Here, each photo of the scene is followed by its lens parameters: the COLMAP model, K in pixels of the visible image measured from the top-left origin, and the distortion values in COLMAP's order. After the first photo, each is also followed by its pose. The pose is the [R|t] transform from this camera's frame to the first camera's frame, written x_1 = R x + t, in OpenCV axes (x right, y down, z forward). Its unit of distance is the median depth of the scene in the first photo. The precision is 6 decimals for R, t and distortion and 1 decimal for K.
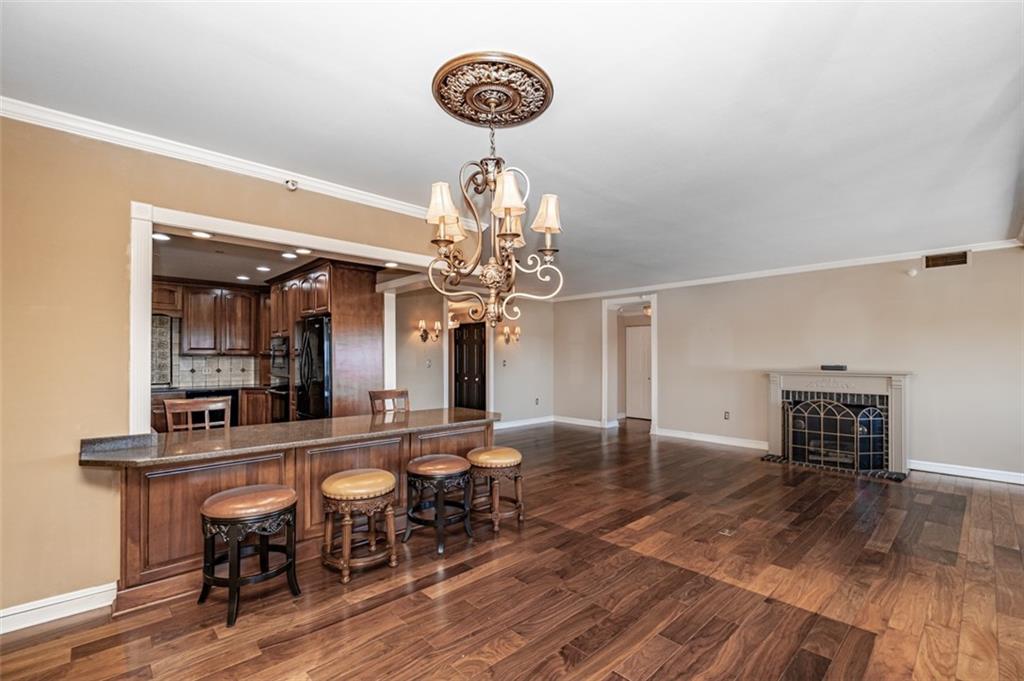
lens RADIAL K [[455.4, 0, 528.7], [0, 455.4, 352.0], [0, 0, 1]] dist [0.001101, 0.000050]
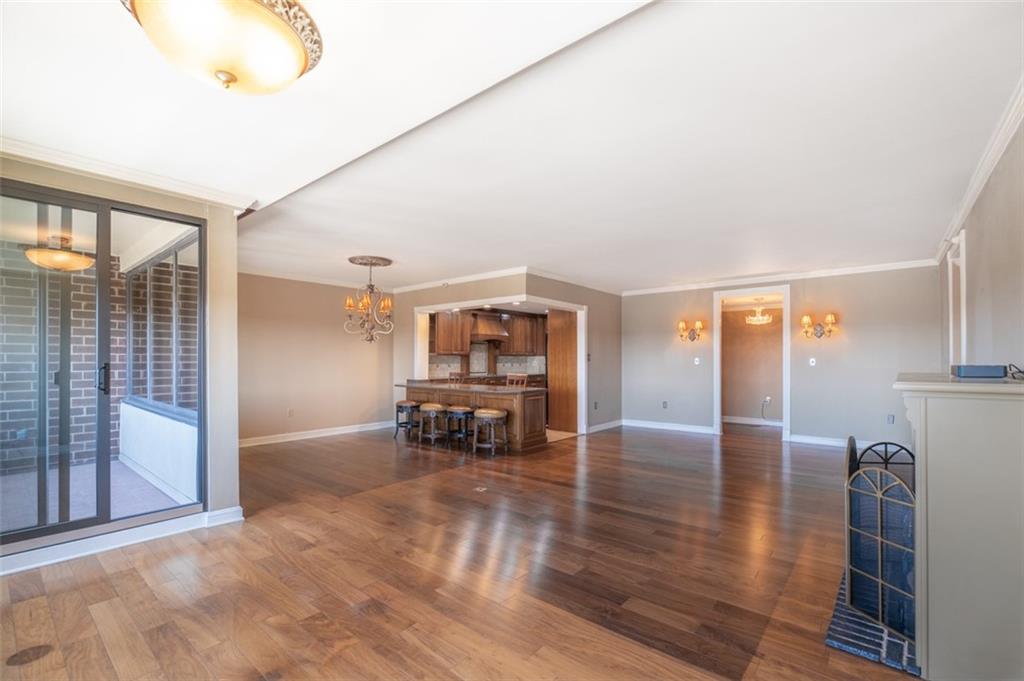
lens RADIAL K [[457.3, 0, 512.0], [0, 457.3, 340.5], [0, 0, 1]] dist [-0.000160, -0.000038]
pose [[0.145570, -0.017303, -0.989197, 2.365552], [0.018210, 0.999725, -0.014808, -0.031428], [0.989180, -0.015858, 0.145845, 1.197324]]
